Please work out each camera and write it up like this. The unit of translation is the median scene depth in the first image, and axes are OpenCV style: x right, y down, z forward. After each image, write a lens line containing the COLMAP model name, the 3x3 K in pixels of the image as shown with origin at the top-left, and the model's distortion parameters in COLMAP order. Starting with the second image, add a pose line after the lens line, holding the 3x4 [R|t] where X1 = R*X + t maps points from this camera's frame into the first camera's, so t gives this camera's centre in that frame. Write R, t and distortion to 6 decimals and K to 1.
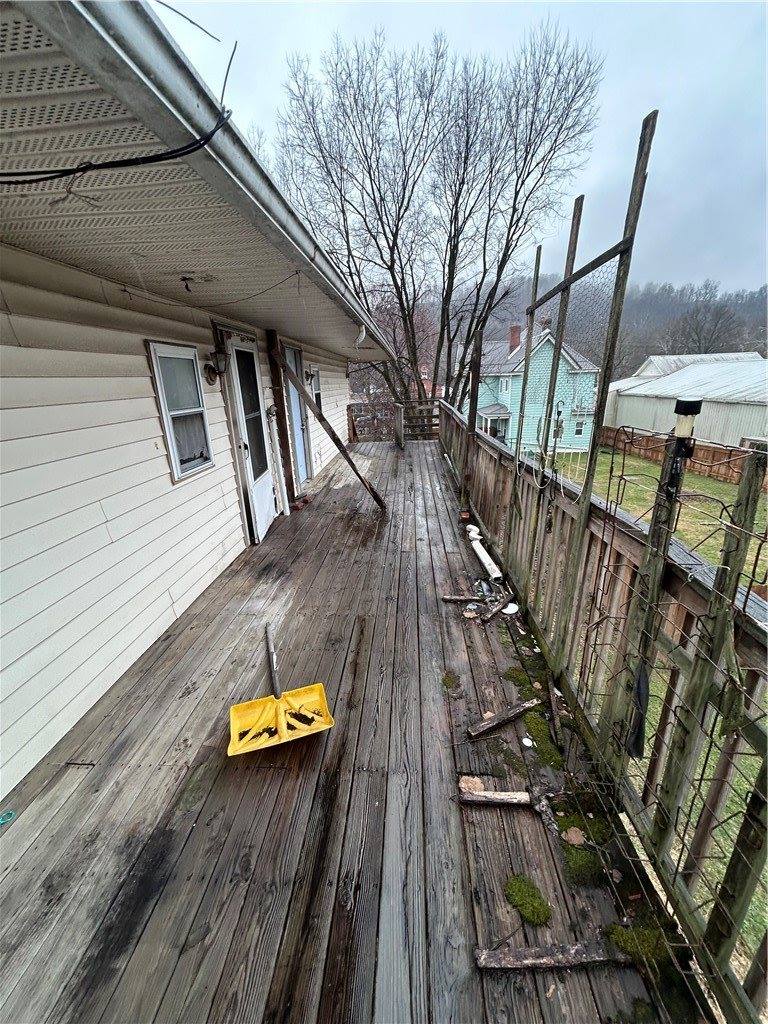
lens RADIAL K [[409.8, 0, 382.0], [0, 409.8, 513.2], [0, 0, 1]] dist [0.001209, -0.000069]
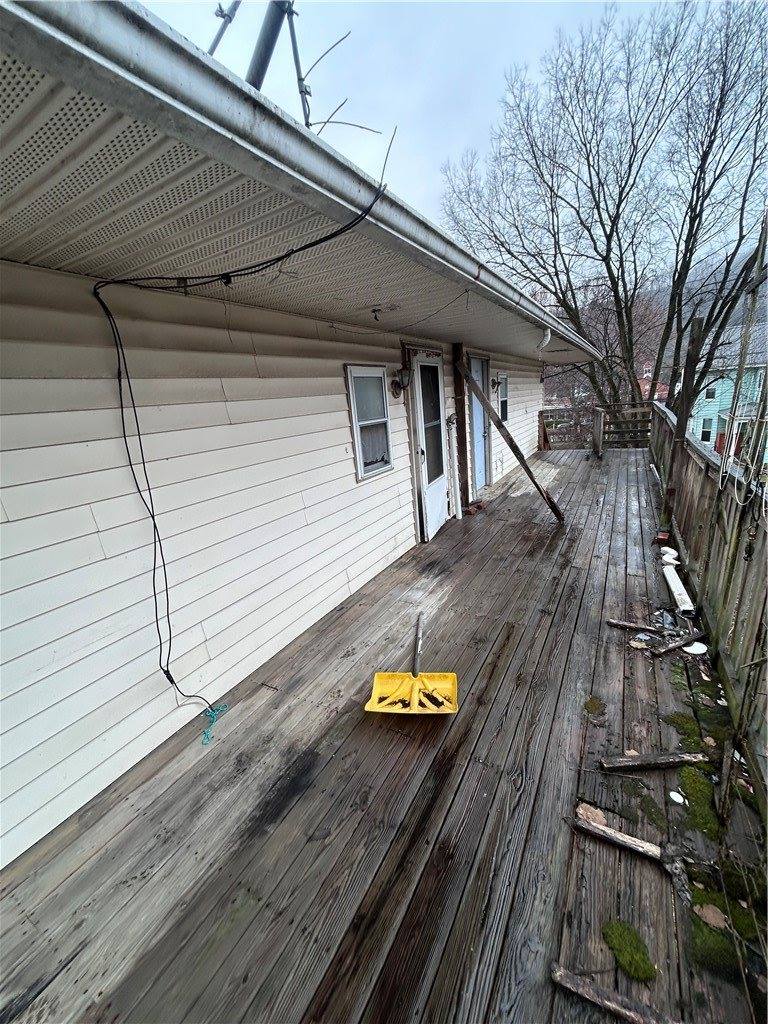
lens RADIAL K [[409.8, 0, 381.0], [0, 409.8, 513.7], [0, 0, 1]] dist [0.001209, -0.000069]
pose [[0.895459, 0.076107, -0.438590, 0.095347], [-0.083826, 0.996479, 0.001771, 0.014101], [0.437180, 0.035179, 0.898686, -0.043430]]
